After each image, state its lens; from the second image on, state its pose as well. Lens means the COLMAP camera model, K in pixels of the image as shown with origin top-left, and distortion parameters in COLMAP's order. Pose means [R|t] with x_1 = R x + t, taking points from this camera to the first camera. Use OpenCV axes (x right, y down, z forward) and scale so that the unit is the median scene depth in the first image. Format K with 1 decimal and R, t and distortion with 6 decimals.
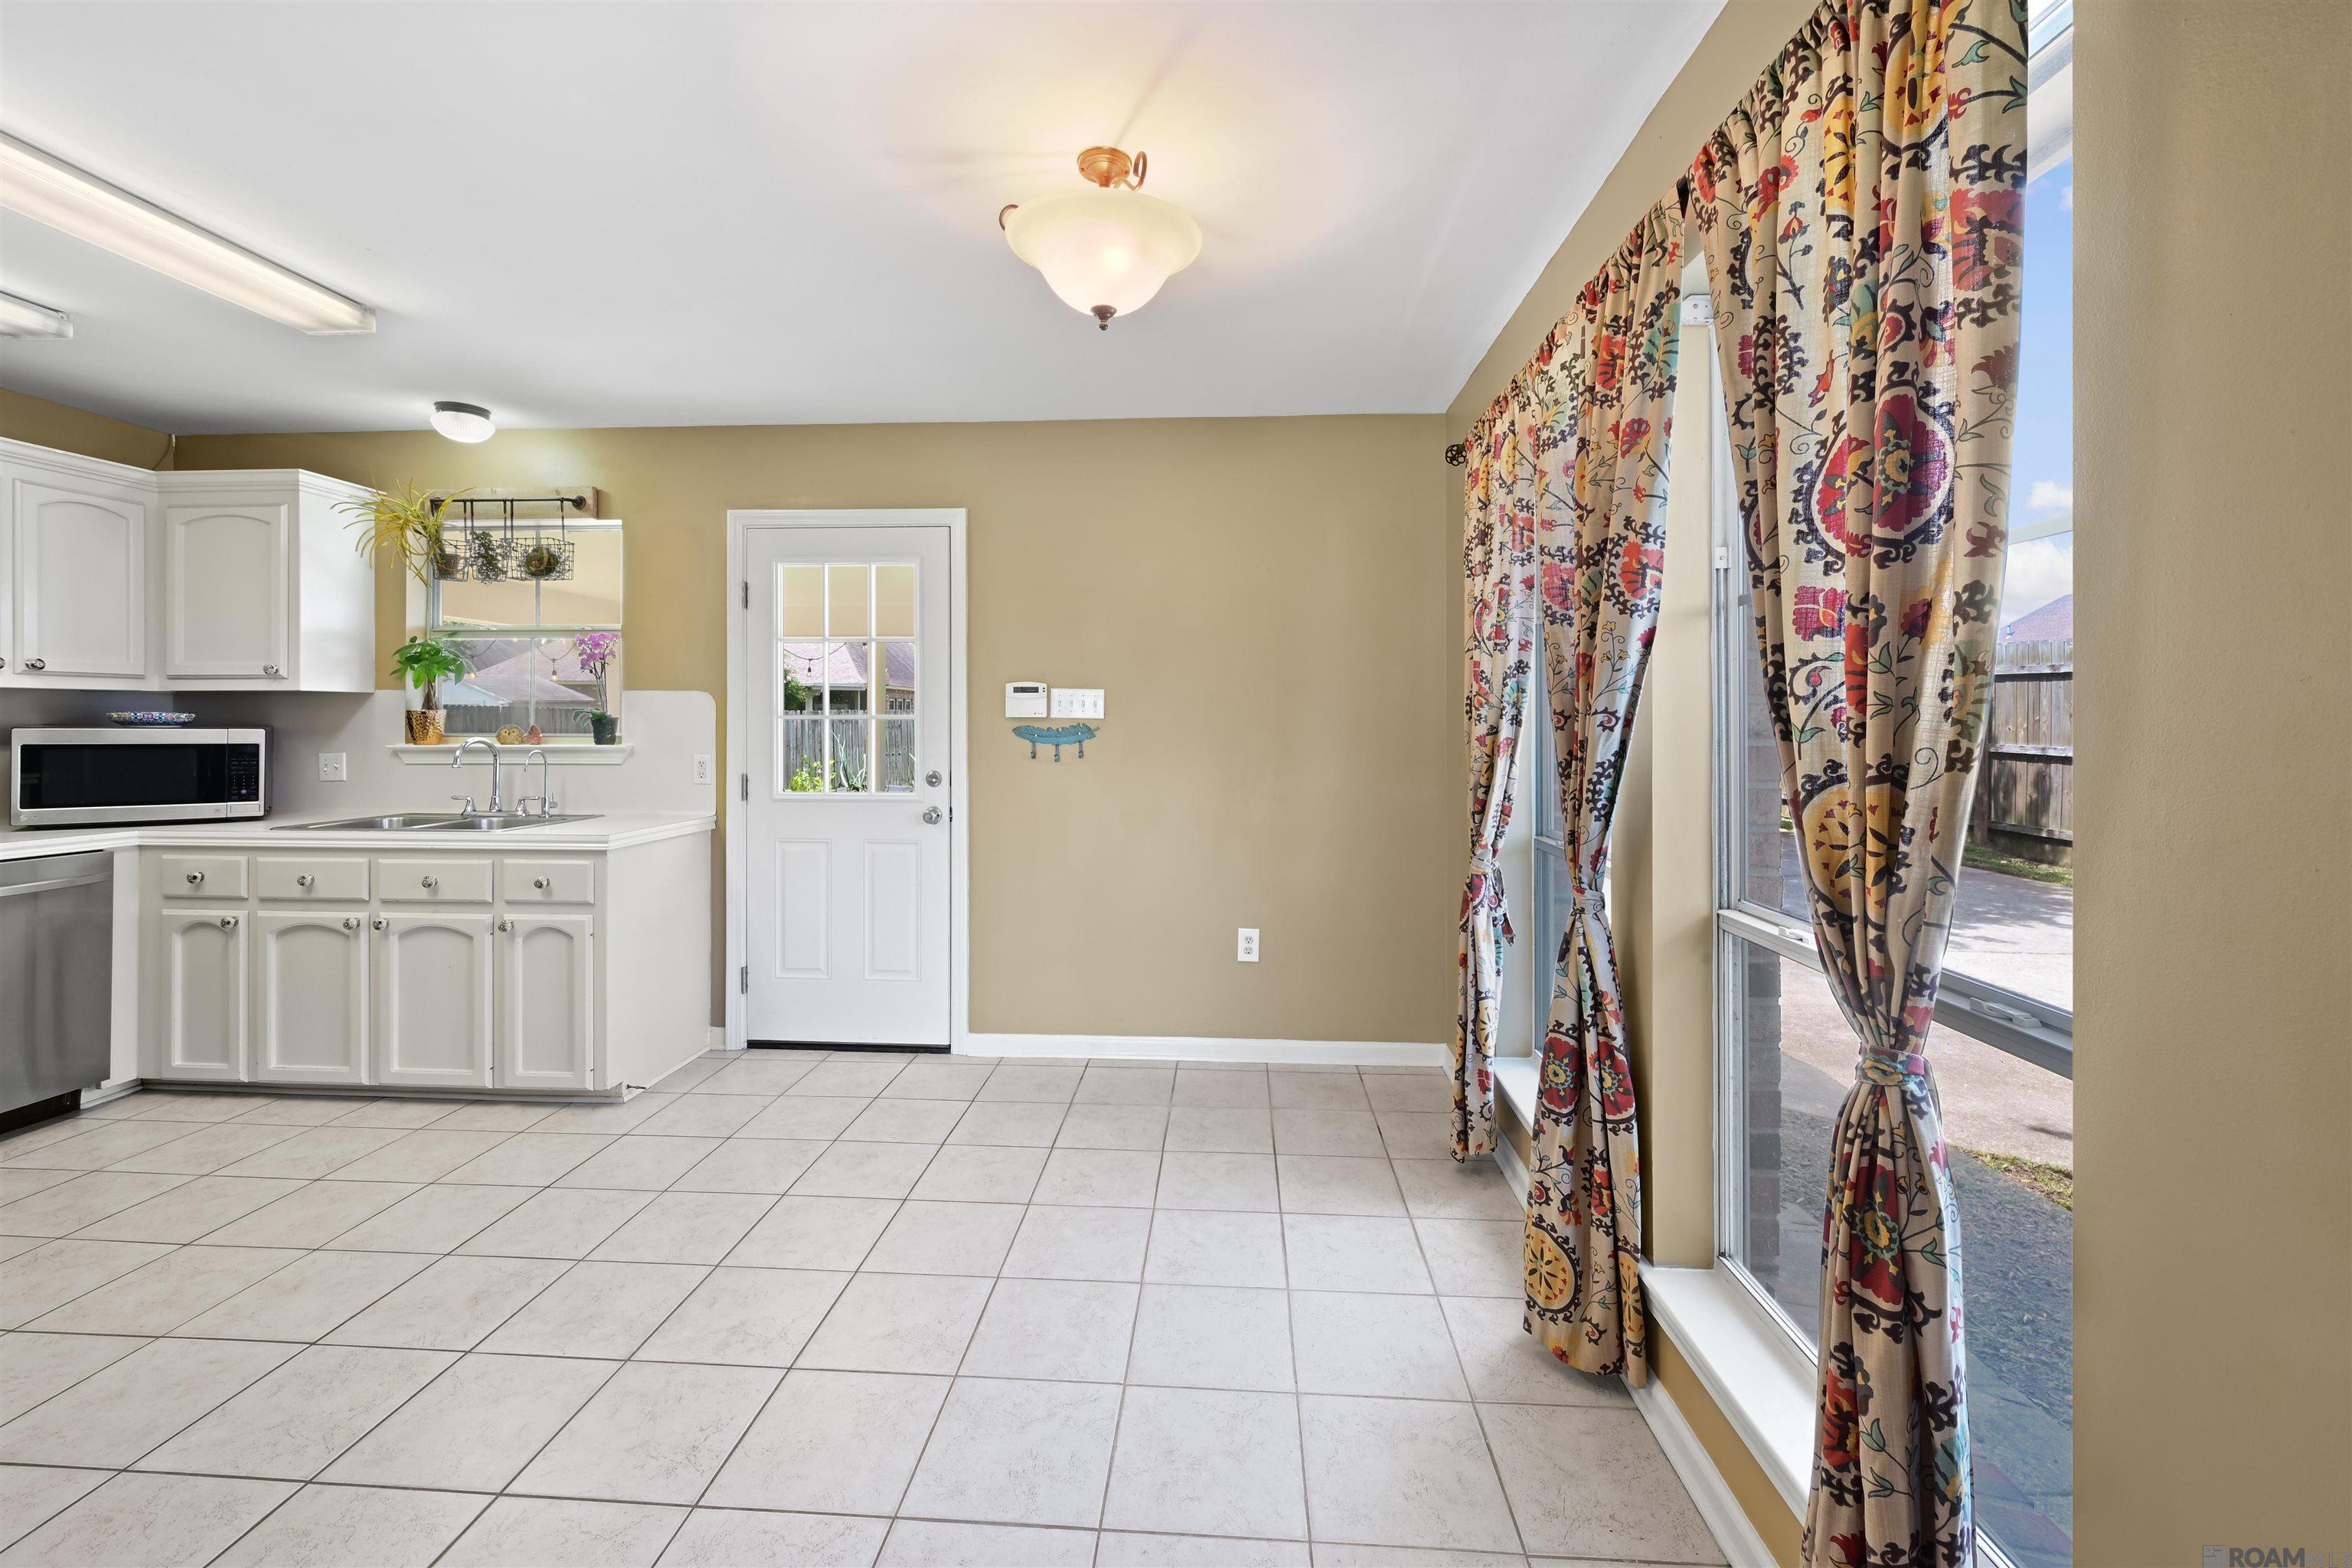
lens RADIAL K [[952.7, 0, 1171.7], [0, 952.7, 722.9], [0, 0, 1]] dist [0.000107, 0.000371]
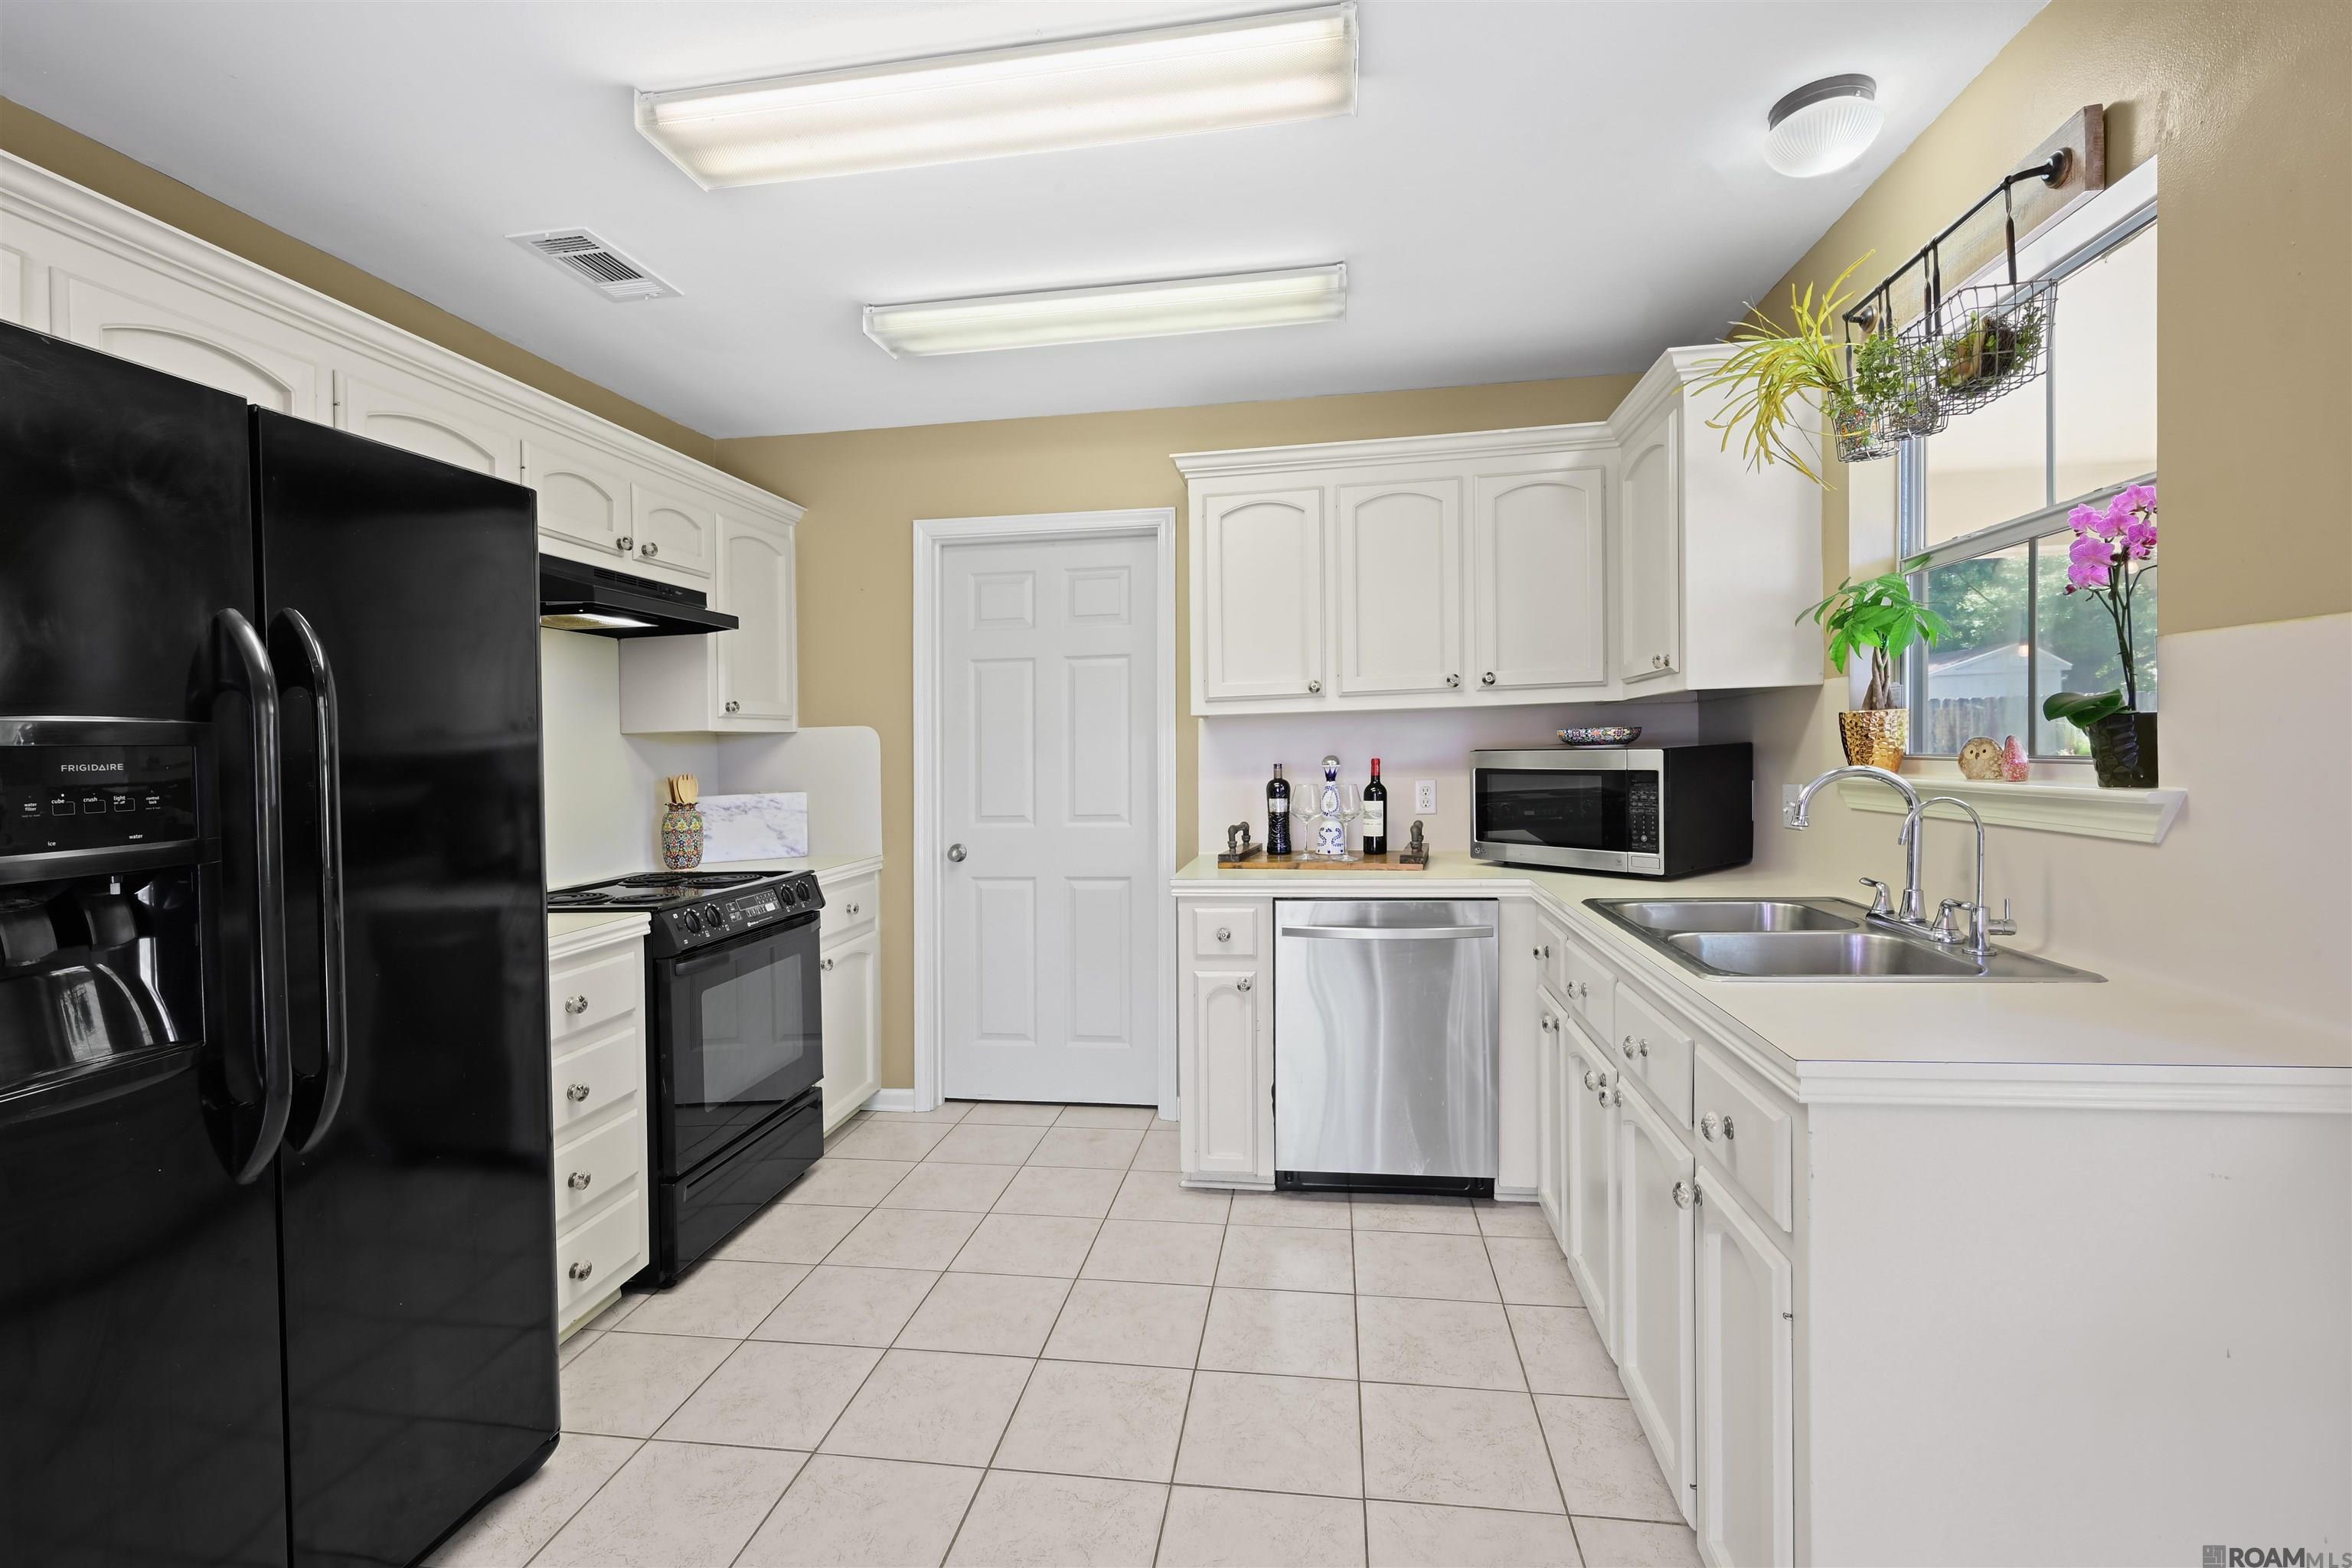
lens RADIAL K [[1062.1, 0, 1174.6], [0, 1062.1, 767.3], [0, 0, 1]] dist [-0.000471, -0.000309]
pose [[-0.080930, 0.015392, -0.996601, -0.206659], [0.026538, 0.999560, 0.013282, 0.000677], [0.996366, -0.025373, -0.081303, 0.904302]]
